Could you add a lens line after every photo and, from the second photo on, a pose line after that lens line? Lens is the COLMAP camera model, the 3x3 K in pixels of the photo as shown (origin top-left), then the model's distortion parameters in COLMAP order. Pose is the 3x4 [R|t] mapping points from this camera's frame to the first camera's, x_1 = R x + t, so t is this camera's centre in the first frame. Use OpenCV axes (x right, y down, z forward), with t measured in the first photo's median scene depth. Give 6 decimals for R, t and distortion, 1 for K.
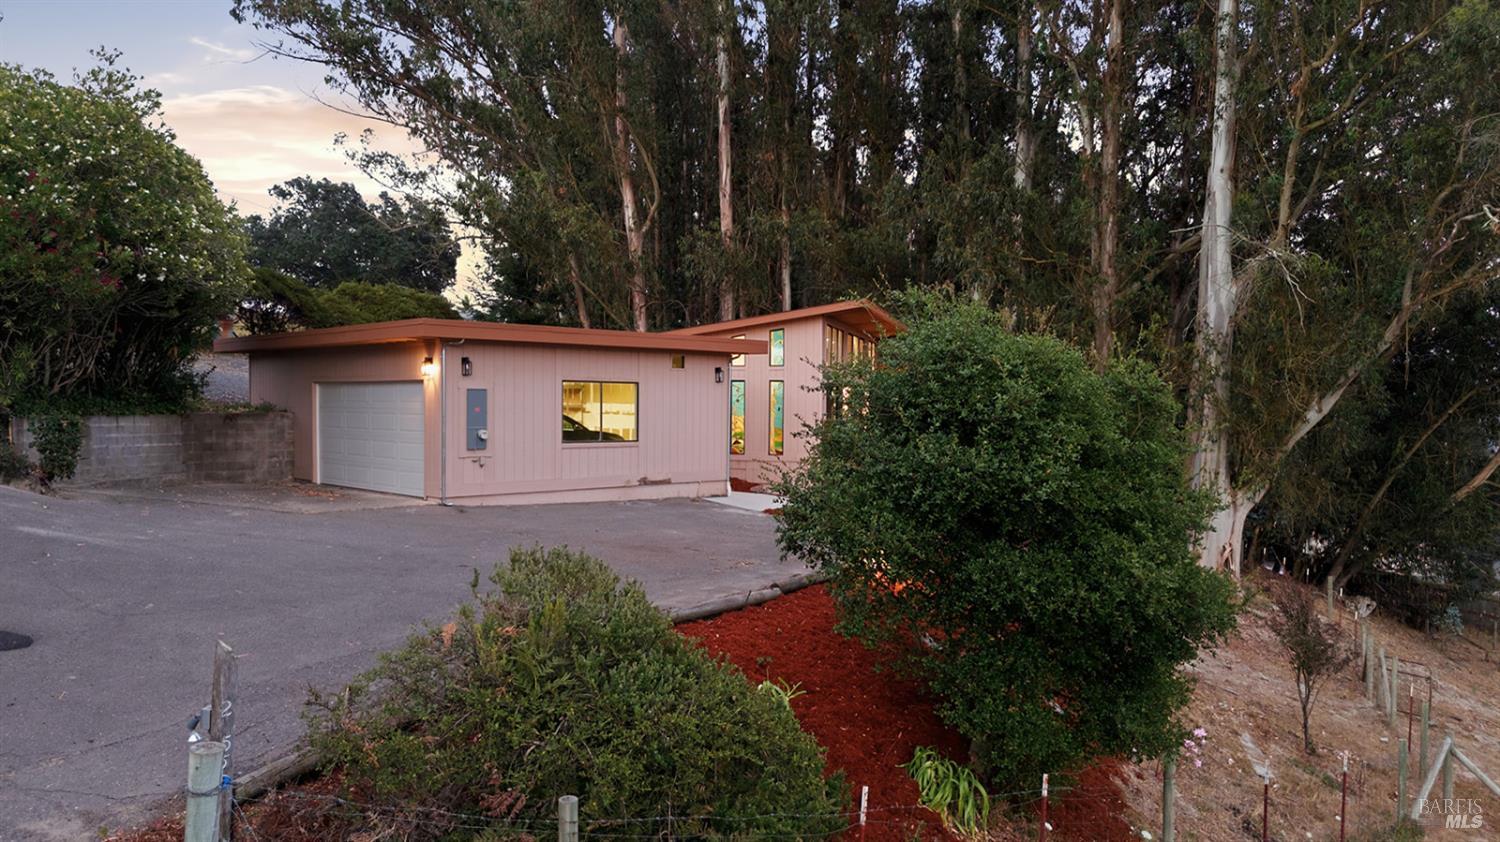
lens RADIAL K [[1099.4, 0, 750.3], [0, 1099.4, 418.0], [0, 0, 1]] dist [0.045135, -0.022910]
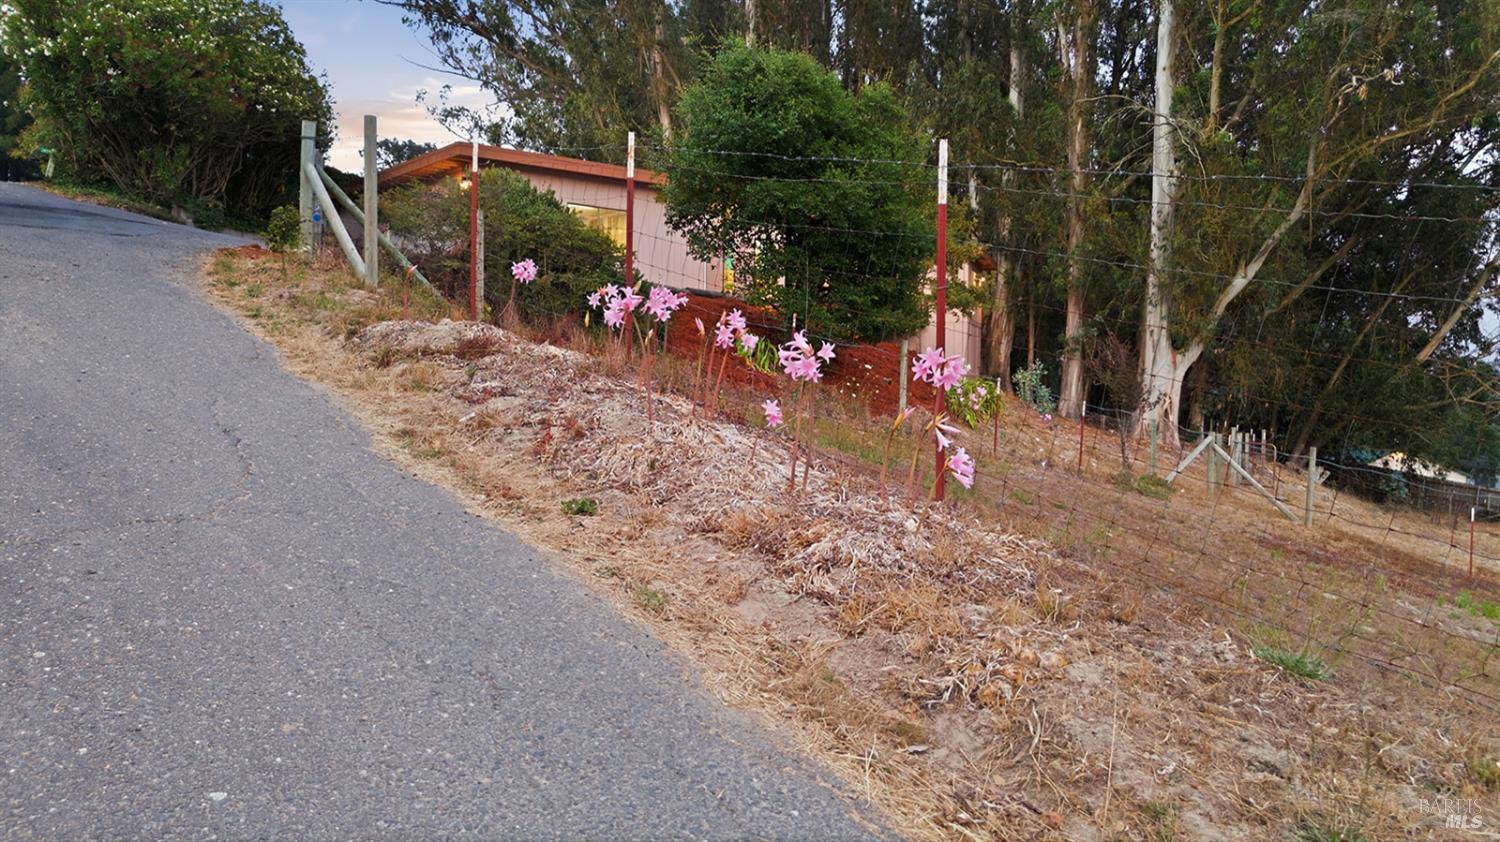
lens RADIAL K [[1099.4, 0, 757.1], [0, 1099.4, 426.5], [0, 0, 1]] dist [0.045135, -0.022910]
pose [[0.997651, 0.002037, -0.068474, 0.071600], [-0.000654, 0.999795, 0.020220, 0.103157], [0.068502, -0.020128, 0.997448, -0.149290]]
